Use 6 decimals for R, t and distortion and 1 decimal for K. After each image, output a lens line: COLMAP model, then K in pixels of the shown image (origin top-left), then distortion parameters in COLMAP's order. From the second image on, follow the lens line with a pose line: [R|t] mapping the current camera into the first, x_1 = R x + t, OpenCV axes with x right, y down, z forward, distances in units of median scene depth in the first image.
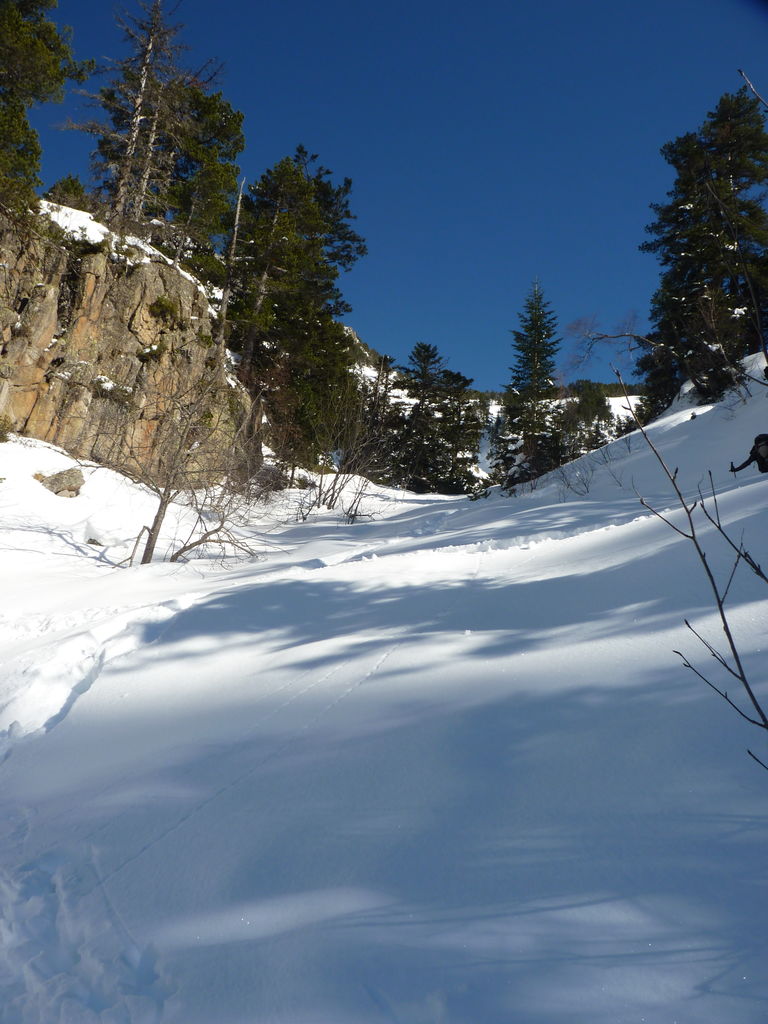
lens RADIAL K [[819.1, 0, 384.1], [0, 819.1, 521.7], [0, 0, 1]] dist [-0.017058, -0.001675]
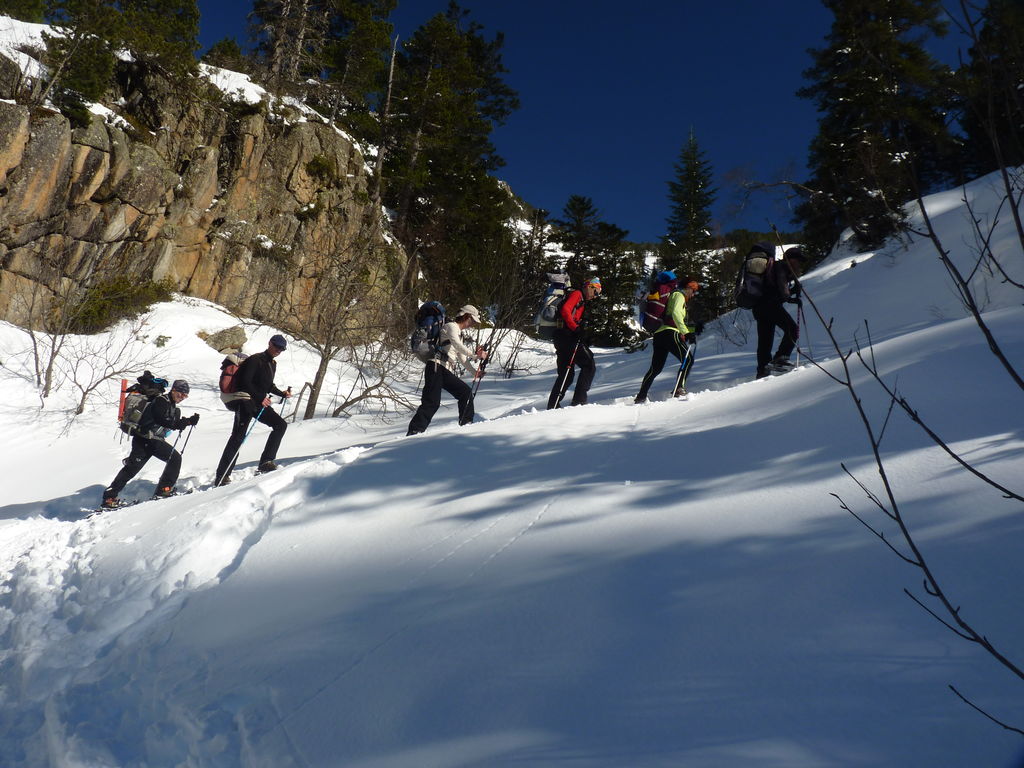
lens RADIAL K [[819.1, 0, 504.2], [0, 819.1, 382.4], [0, 0, 1]] dist [-0.017058, -0.001675]
pose [[0.998960, -0.012089, -0.043953, -0.001017], [0.012461, 0.999889, 0.008193, 0.000149], [0.043849, -0.008733, 0.999000, -0.003964]]
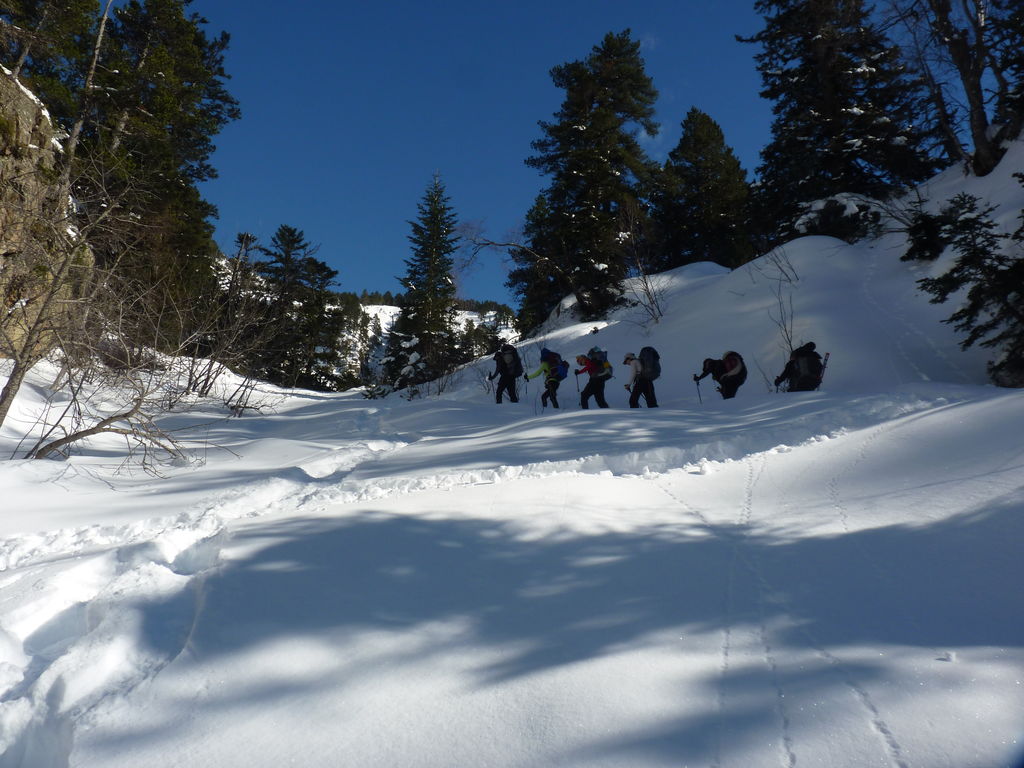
lens RADIAL K [[819.1, 0, 496.9], [0, 819.1, 379.3], [0, 0, 1]] dist [-0.017058, -0.001675]
pose [[0.936578, 0.081646, 0.340817, -0.069501], [-0.062484, 0.995805, -0.066846, 0.003486], [-0.344845, 0.041311, 0.937750, 0.123200]]
